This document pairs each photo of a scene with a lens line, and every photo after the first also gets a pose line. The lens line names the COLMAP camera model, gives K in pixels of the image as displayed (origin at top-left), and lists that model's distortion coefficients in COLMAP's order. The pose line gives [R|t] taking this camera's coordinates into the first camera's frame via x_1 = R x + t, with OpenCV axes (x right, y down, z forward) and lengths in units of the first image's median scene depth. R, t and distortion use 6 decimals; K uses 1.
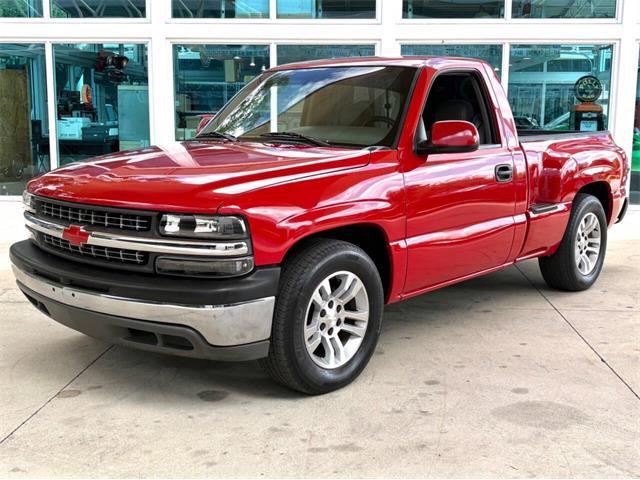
lens RADIAL K [[742.8, 0, 320.0], [0, 742.8, 240.0], [0, 0, 1]] dist [0.122193, -0.420961]
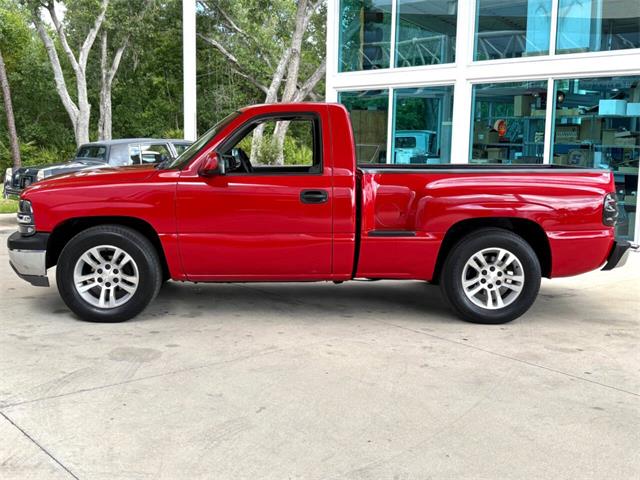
lens RADIAL K [[742.8, 0, 320.0], [0, 742.8, 240.0], [0, 0, 1]] dist [0.122193, -0.420961]
pose [[0.701104, 0.098133, -0.706274, 1.072158], [-0.126765, 0.991861, 0.011976, -0.033589], [0.701701, 0.081134, 0.707837, 0.150104]]
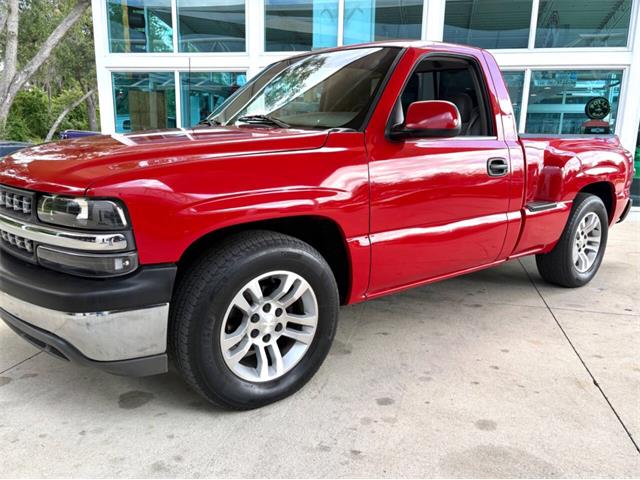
lens RADIAL K [[490.0, 0, 328.9], [0, 490.0, 246.0], [0, 0, 1]] dist [0.009459, 0.001990]
pose [[0.988794, 0.047462, -0.141540, 0.123053], [-0.040252, 0.997763, 0.053376, -0.014094], [0.143757, -0.047081, 0.988492, 0.338054]]
